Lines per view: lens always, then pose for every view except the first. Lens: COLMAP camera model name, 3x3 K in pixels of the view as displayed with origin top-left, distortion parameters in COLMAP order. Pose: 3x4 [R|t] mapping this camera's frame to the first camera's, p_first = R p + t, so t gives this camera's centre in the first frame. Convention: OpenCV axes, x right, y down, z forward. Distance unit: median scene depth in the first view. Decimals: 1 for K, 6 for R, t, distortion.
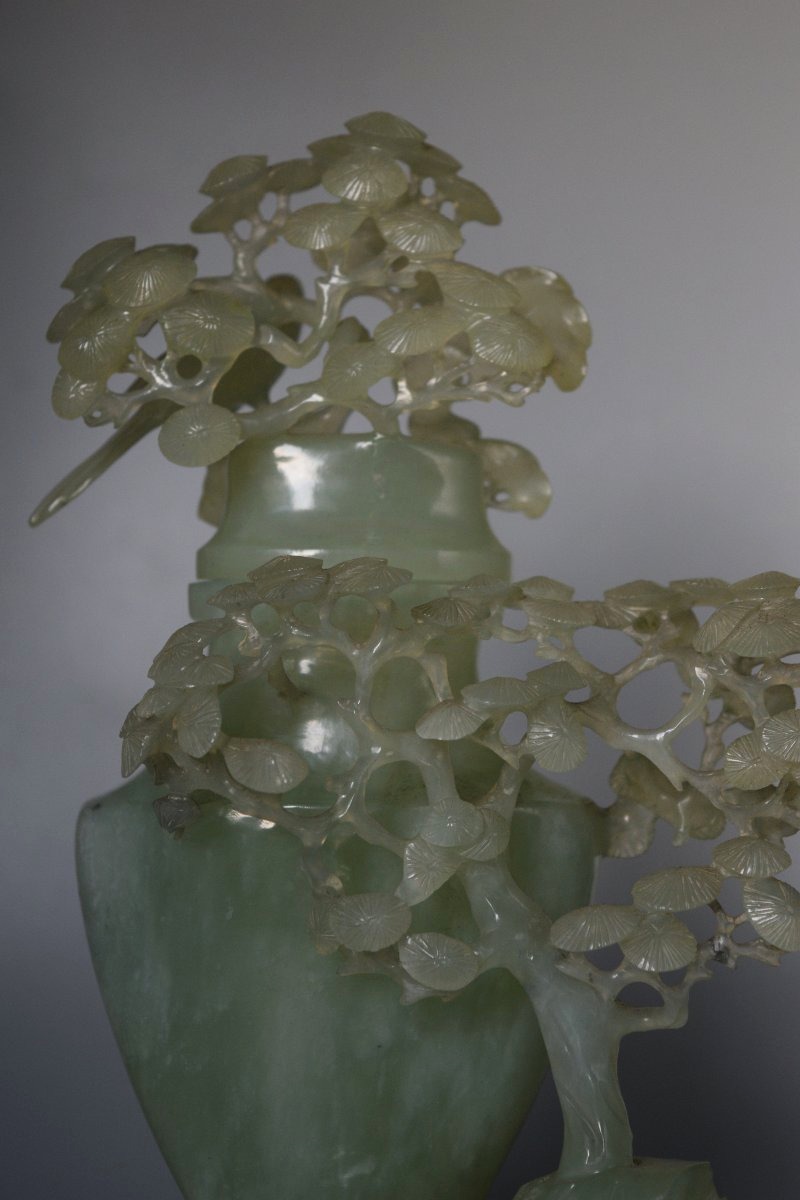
lens RADIAL K [[2758.3, 0, 397.4], [0, 2758.3, 599.3], [0, 0, 1]] dist [-0.078982, 0.000000]
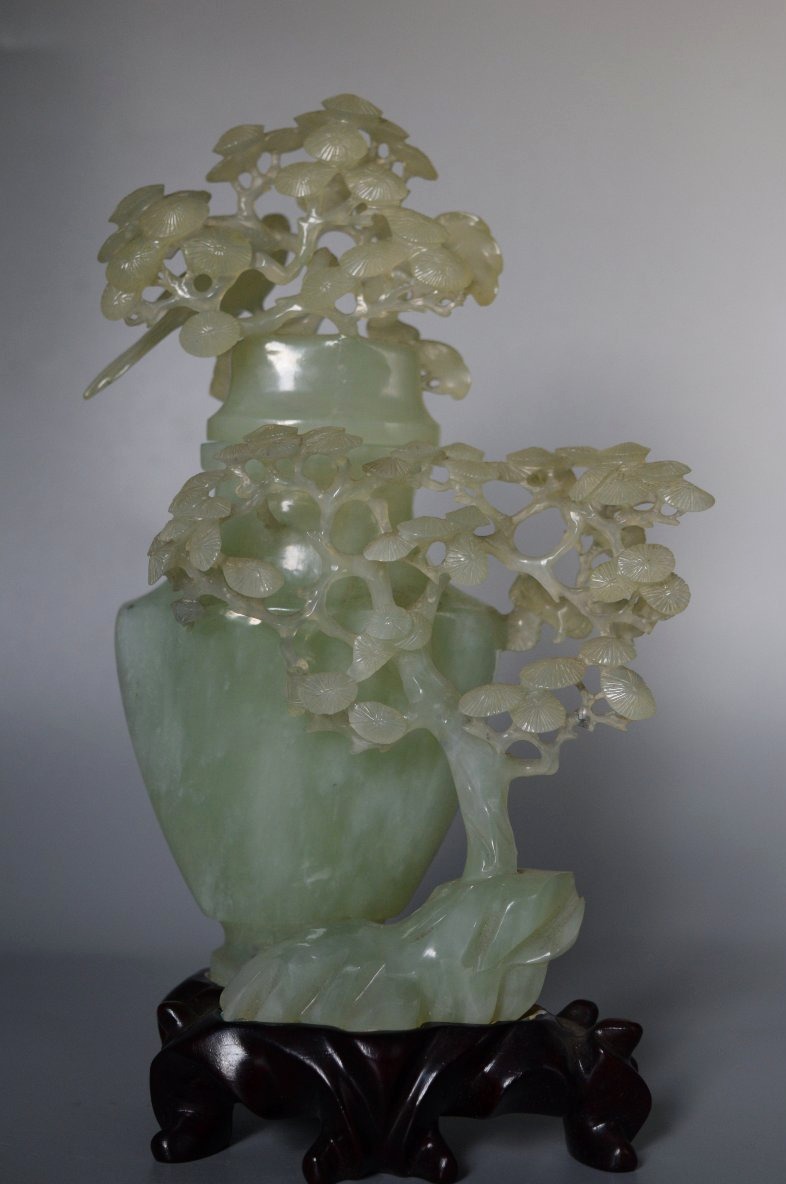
lens RADIAL K [[2282.5, 0, 396.3], [0, 2282.5, 592.4], [0, 0, 1]] dist [-0.061548, 0.000000]
pose [[0.999847, 0.017383, 0.001771, 0.020085], [-0.017456, 0.998158, 0.058103, 0.000435], [-0.000758, -0.058125, 0.998309, -0.124671]]
